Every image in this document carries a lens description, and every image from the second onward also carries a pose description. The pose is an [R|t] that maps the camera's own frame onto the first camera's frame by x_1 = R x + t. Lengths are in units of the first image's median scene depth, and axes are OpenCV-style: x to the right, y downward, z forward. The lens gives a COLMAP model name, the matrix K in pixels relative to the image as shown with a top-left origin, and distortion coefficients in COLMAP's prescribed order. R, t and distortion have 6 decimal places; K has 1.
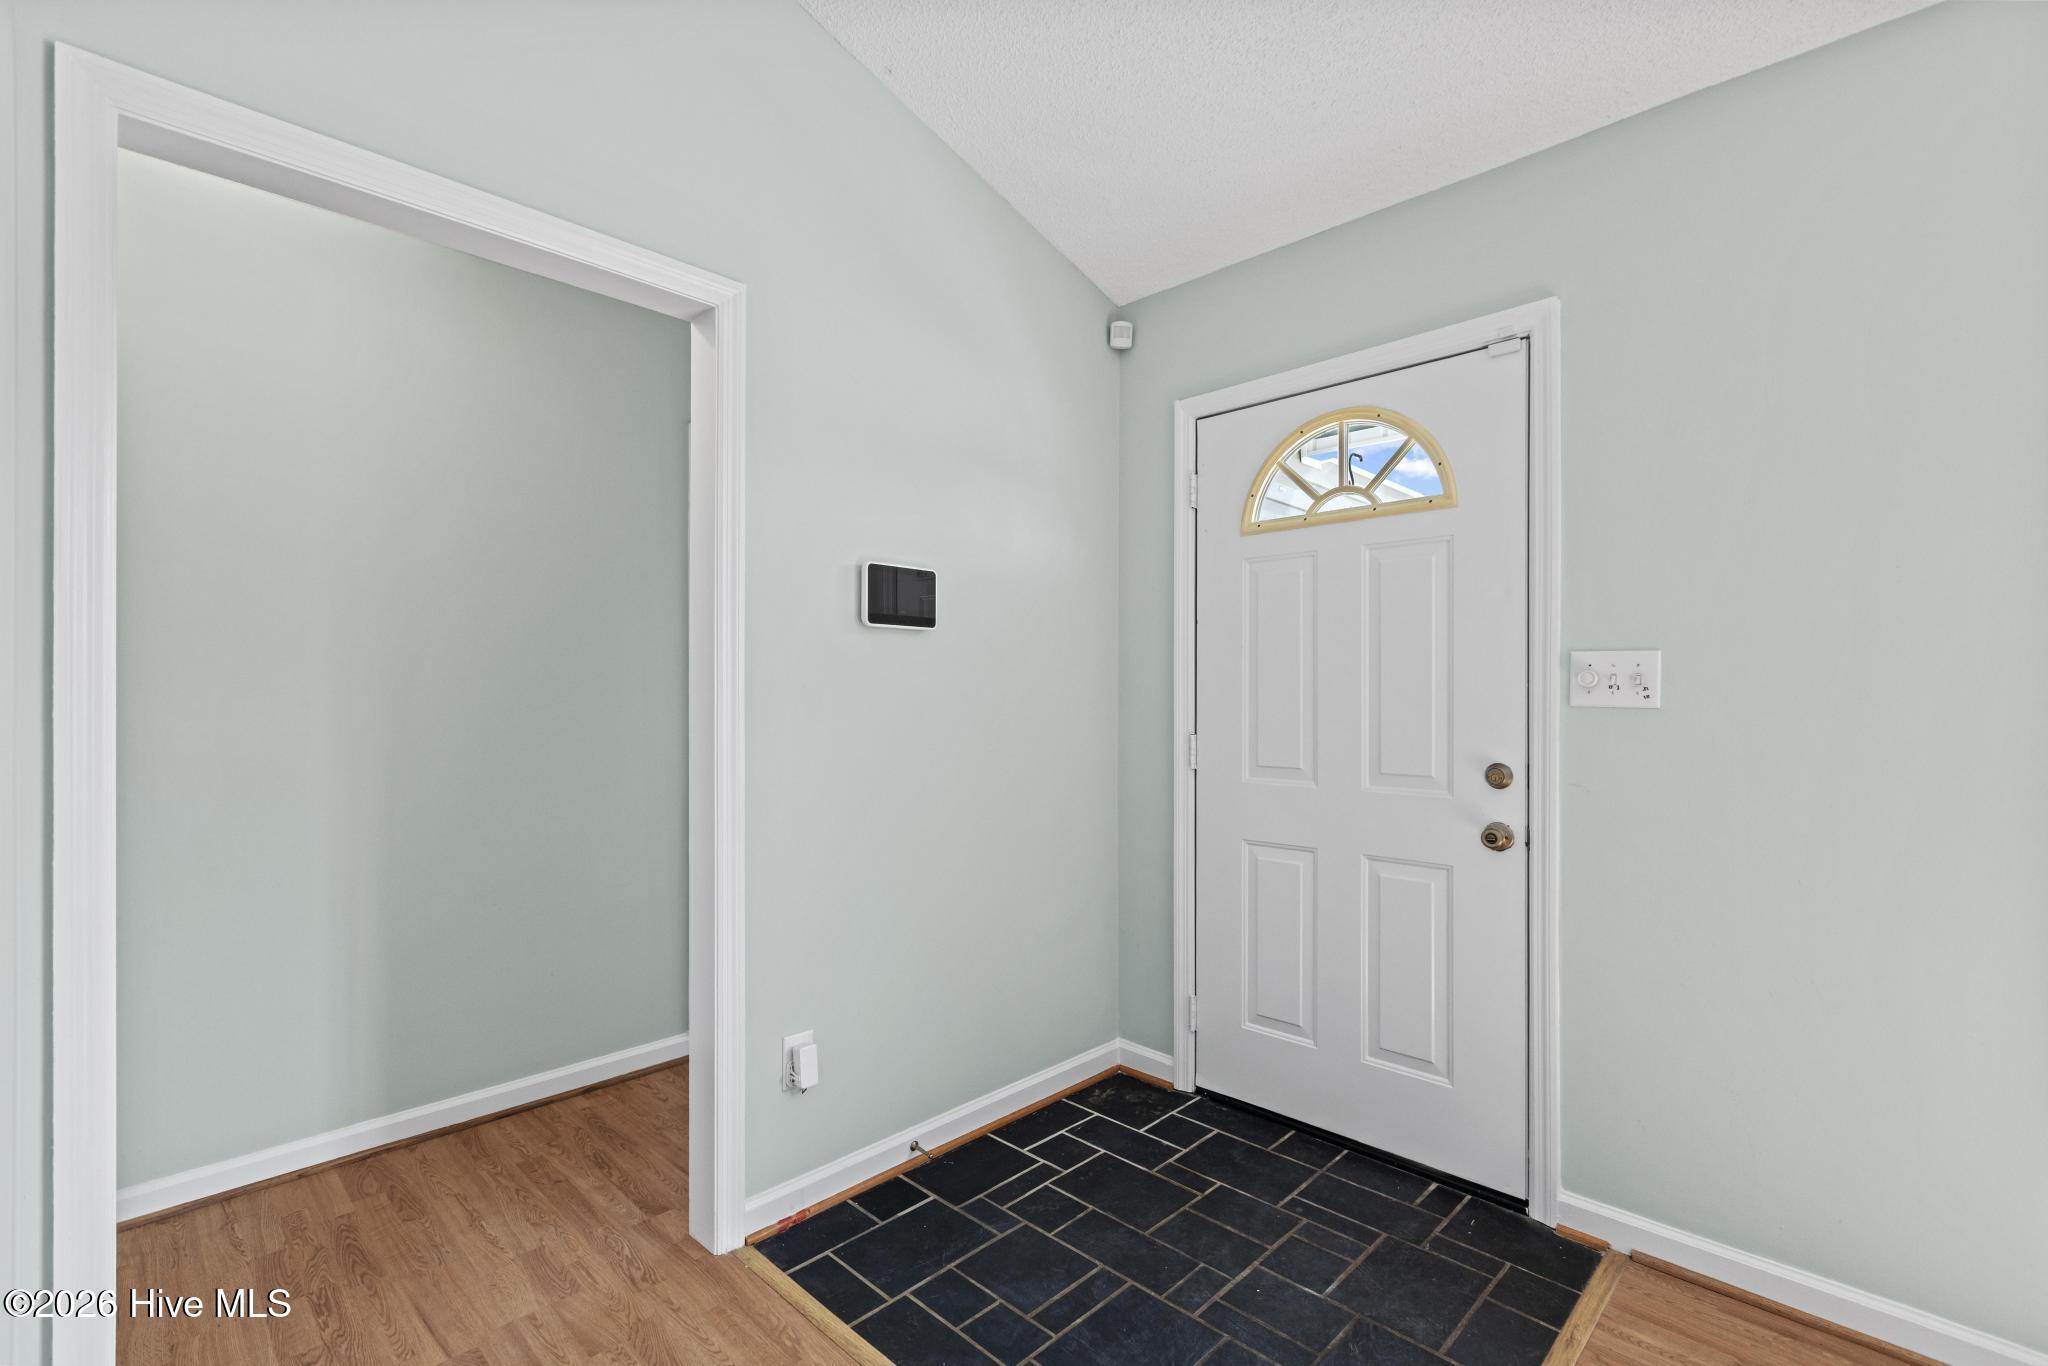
lens RADIAL K [[920.1, 0, 1024.0], [0, 920.1, 683.0], [0, 0, 1]] dist [0.000883, -0.000600]
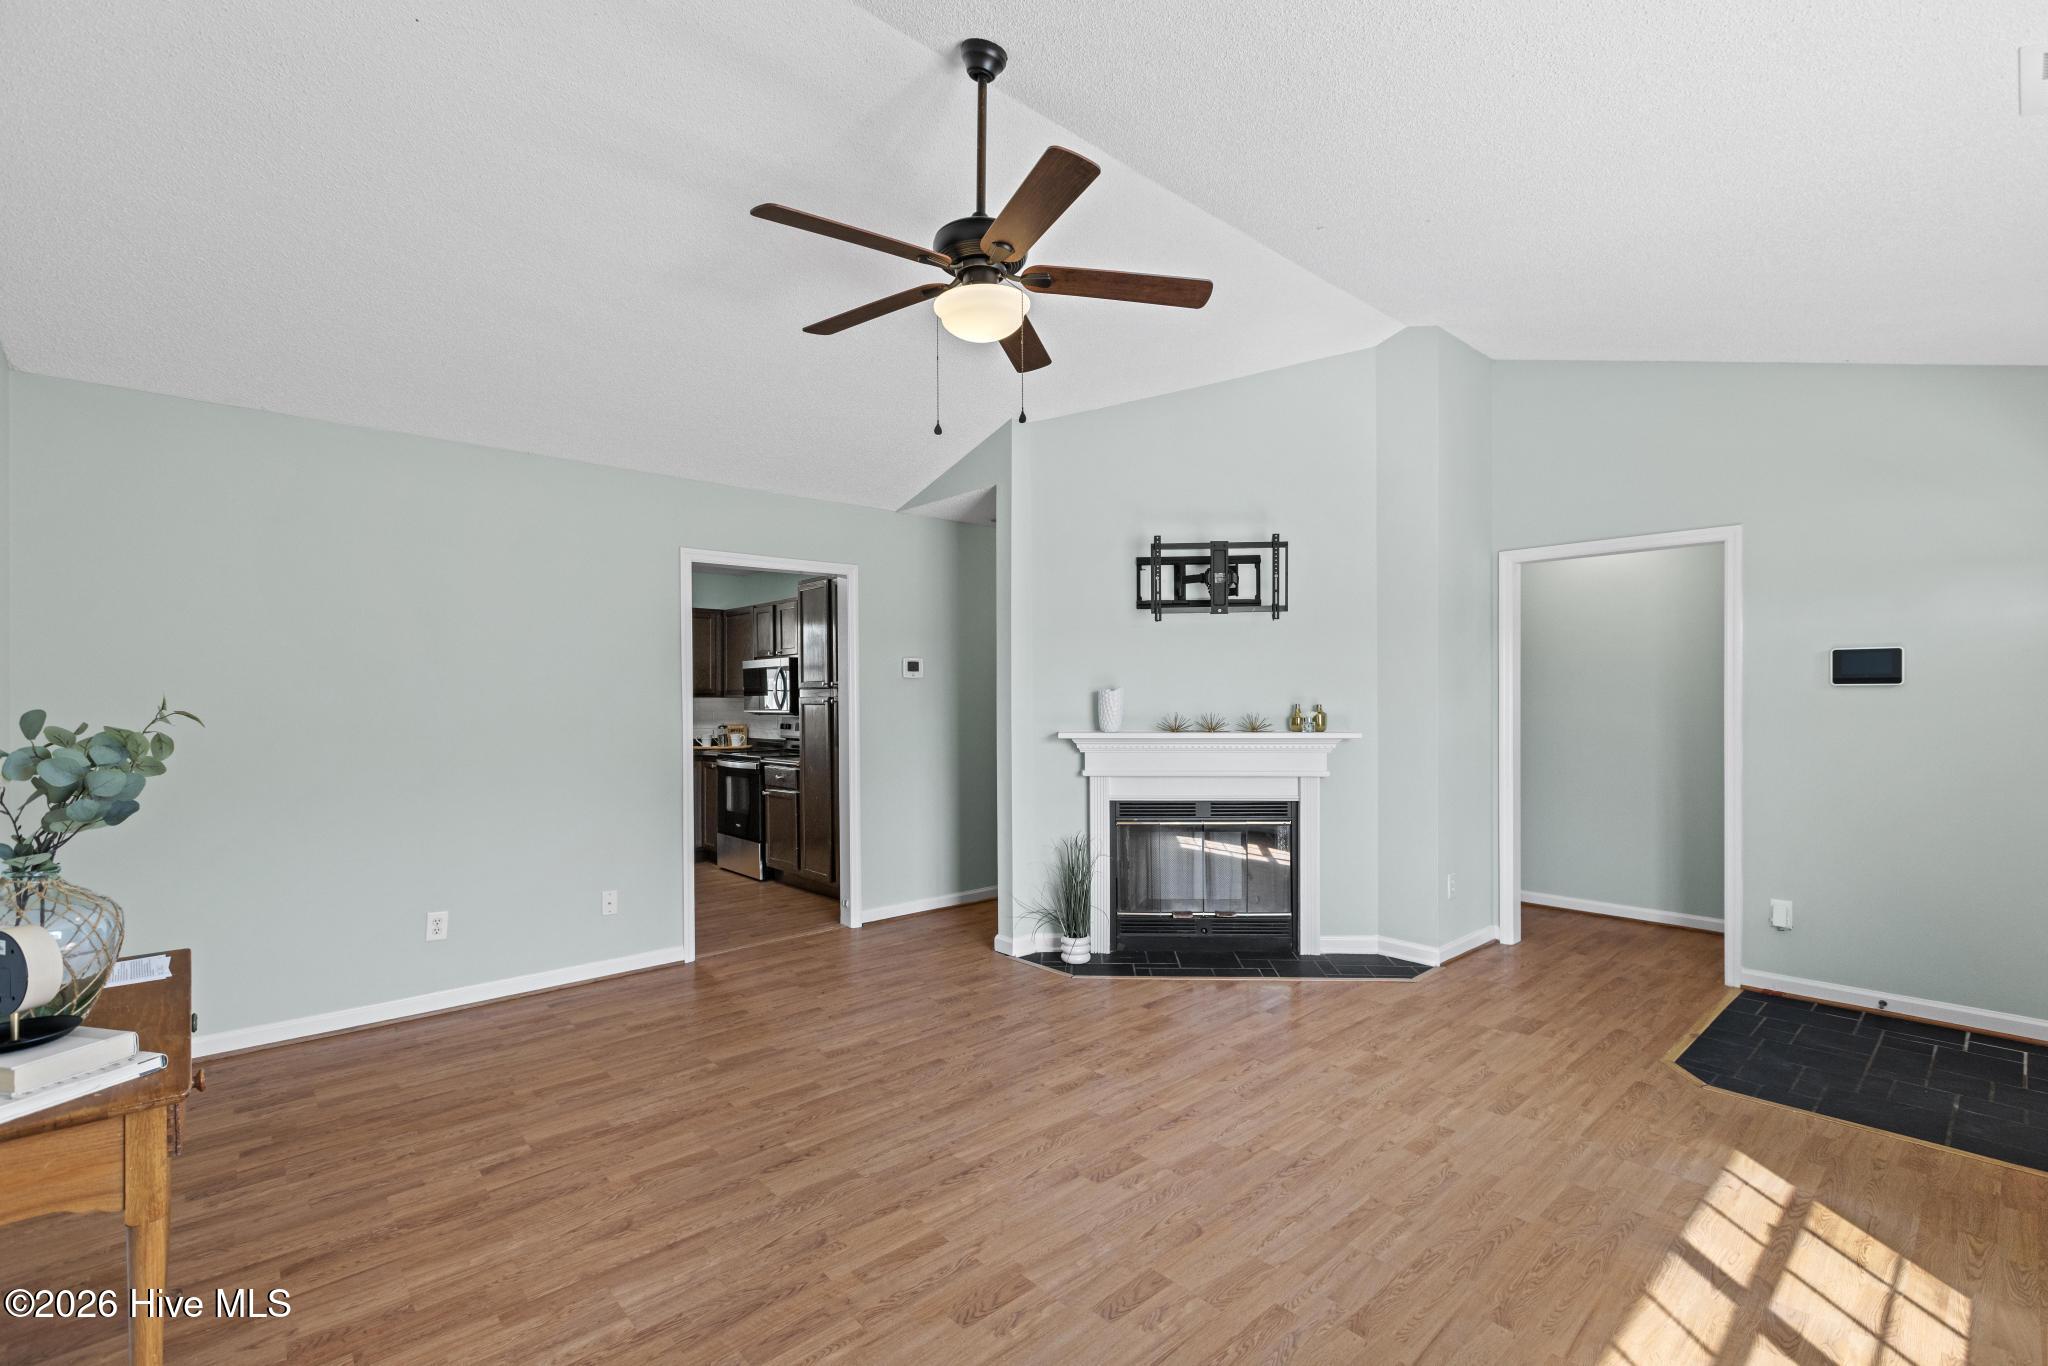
lens RADIAL K [[912.2, 0, 1030.6], [0, 912.2, 696.9], [0, 0, 1]] dist [0.000763, -0.000574]
pose [[-0.065623, -0.001010, -0.997844, 1.773630], [0.016823, 0.999856, -0.002118, -0.066595], [0.997703, -0.016926, -0.065597, -0.433438]]
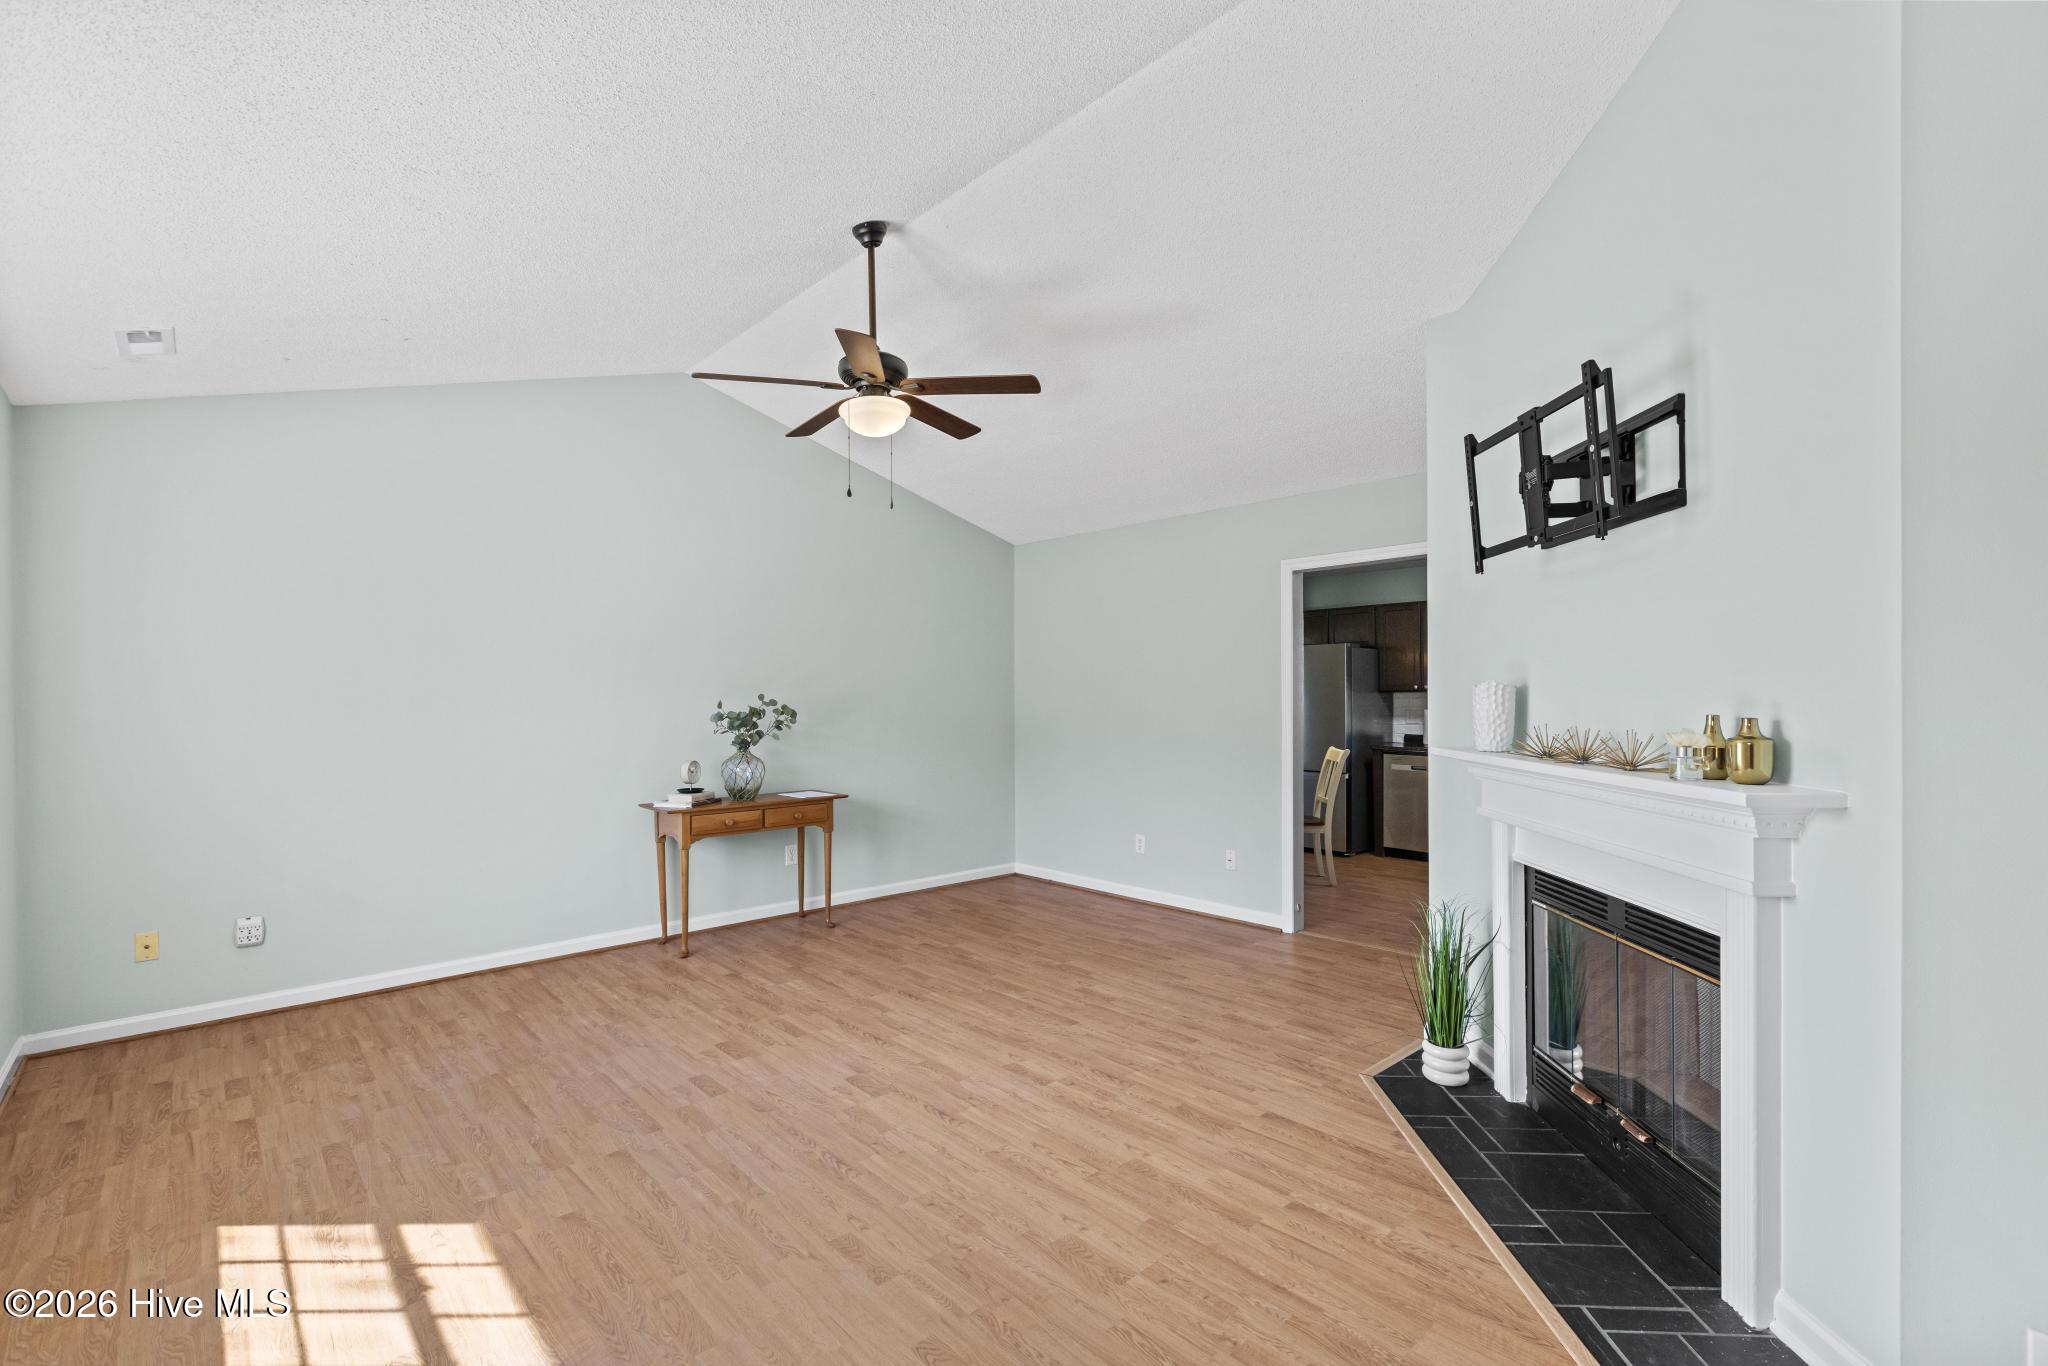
lens RADIAL K [[912.2, 0, 1030.6], [0, 912.2, 696.9], [0, 0, 1]] dist [0.000763, -0.000574]
pose [[-0.998289, 0.001421, 0.058447, 0.175702], [0.000886, 0.999958, -0.009174, -0.055961], [-0.058458, -0.009106, -0.998248, 1.076636]]
